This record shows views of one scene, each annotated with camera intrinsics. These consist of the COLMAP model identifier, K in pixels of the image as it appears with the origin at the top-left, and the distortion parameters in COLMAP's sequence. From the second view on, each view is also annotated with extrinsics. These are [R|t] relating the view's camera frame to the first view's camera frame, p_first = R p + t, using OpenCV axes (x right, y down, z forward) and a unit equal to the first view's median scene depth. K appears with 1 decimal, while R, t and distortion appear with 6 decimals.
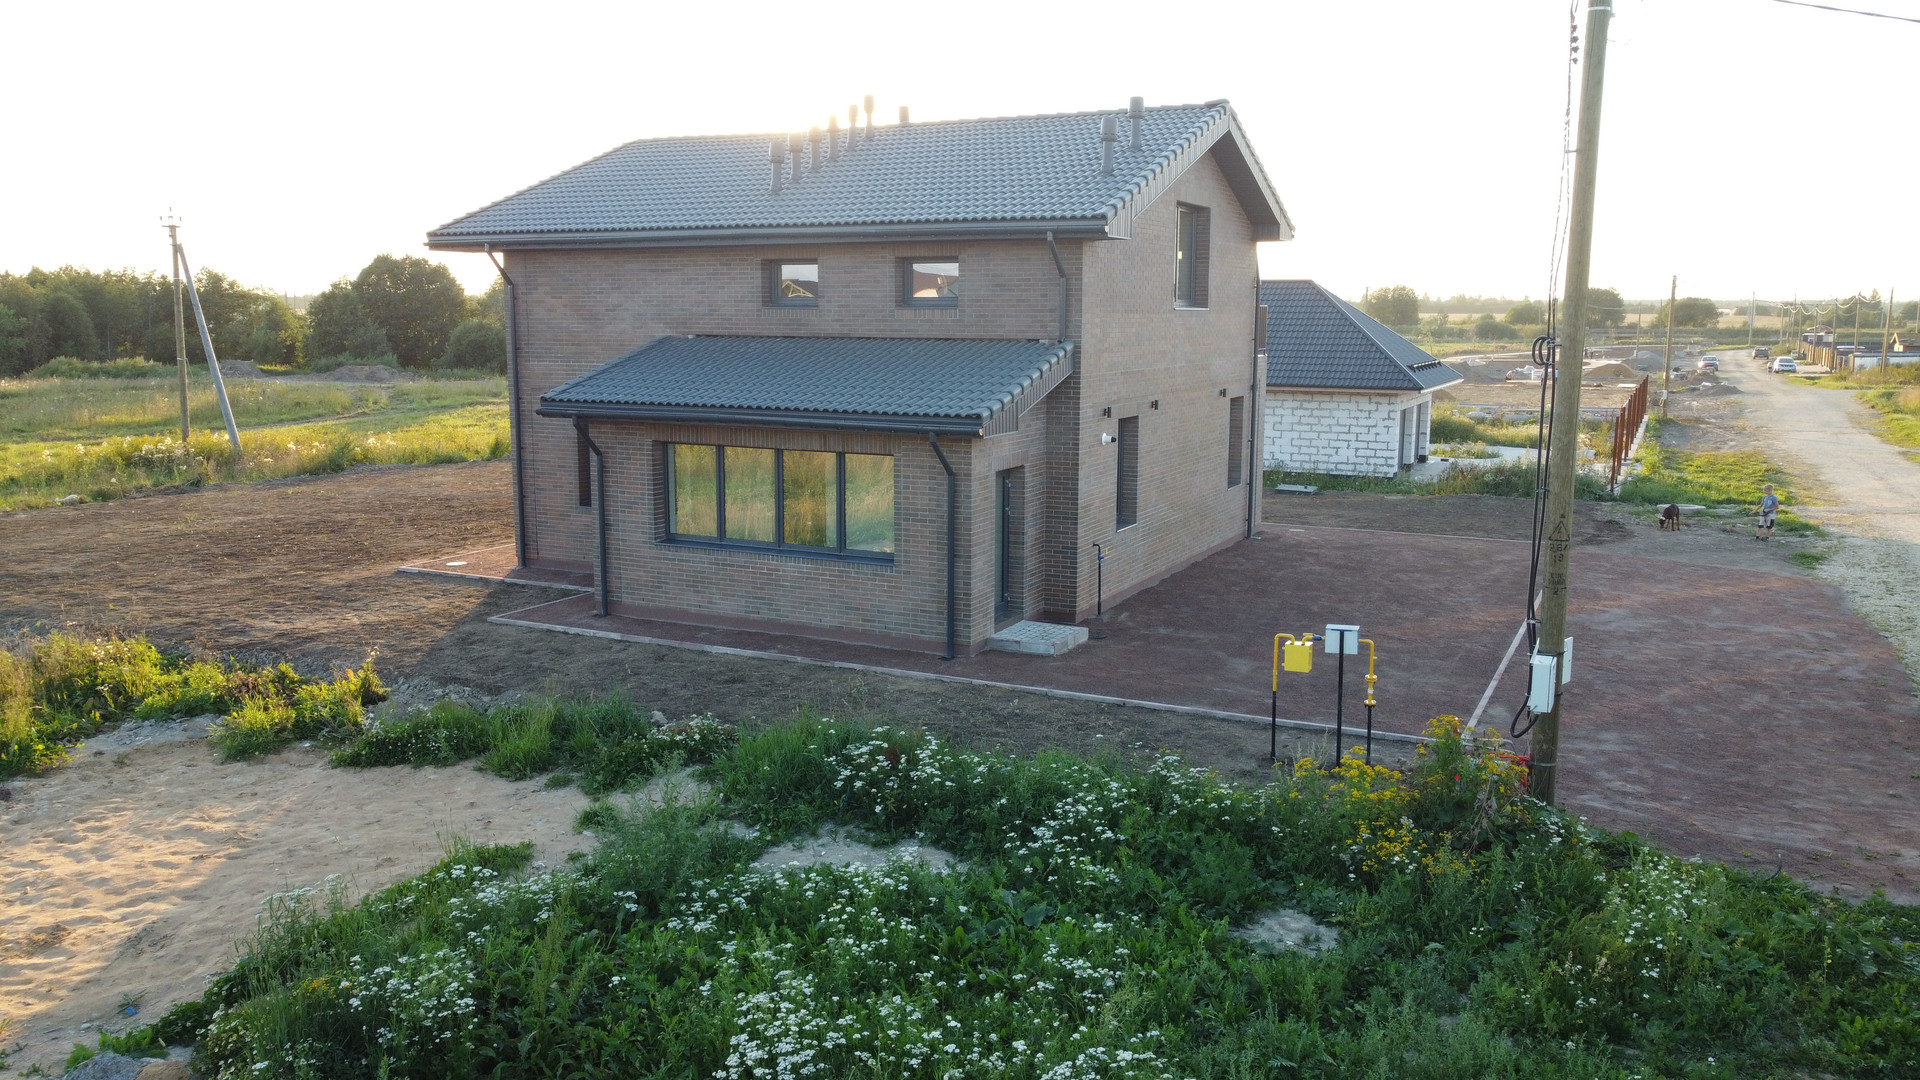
lens RADIAL K [[1443.2, 0, 961.3], [0, 1443.2, 525.7], [0, 0, 1]] dist [-0.008031, -0.005517]
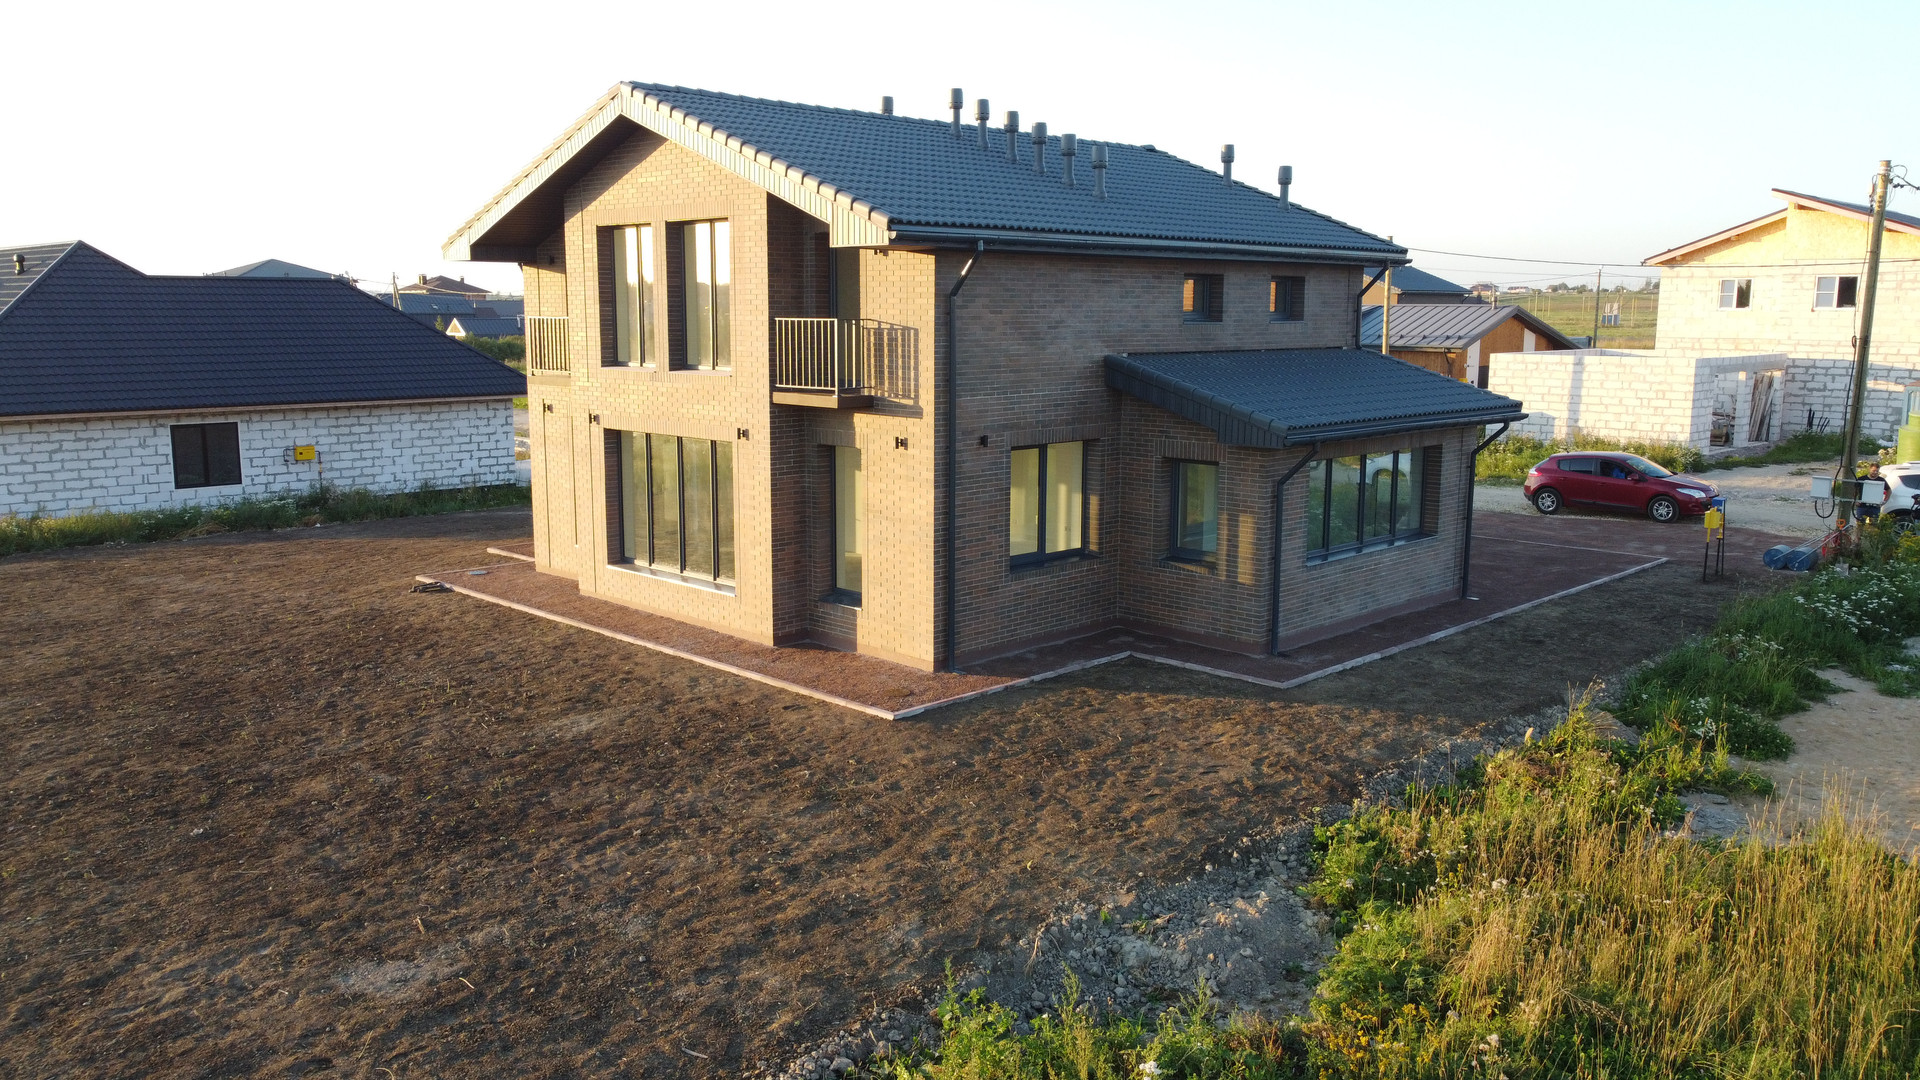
lens RADIAL K [[1443.2, 0, 959.1], [0, 1443.2, 554.1], [0, 0, 1]] dist [-0.008031, -0.005517]
pose [[0.328194, -0.162040, 0.930608, -0.523071], [0.138416, 0.982792, 0.122312, -0.064582], [-0.934414, 0.088669, 0.344976, 0.383924]]
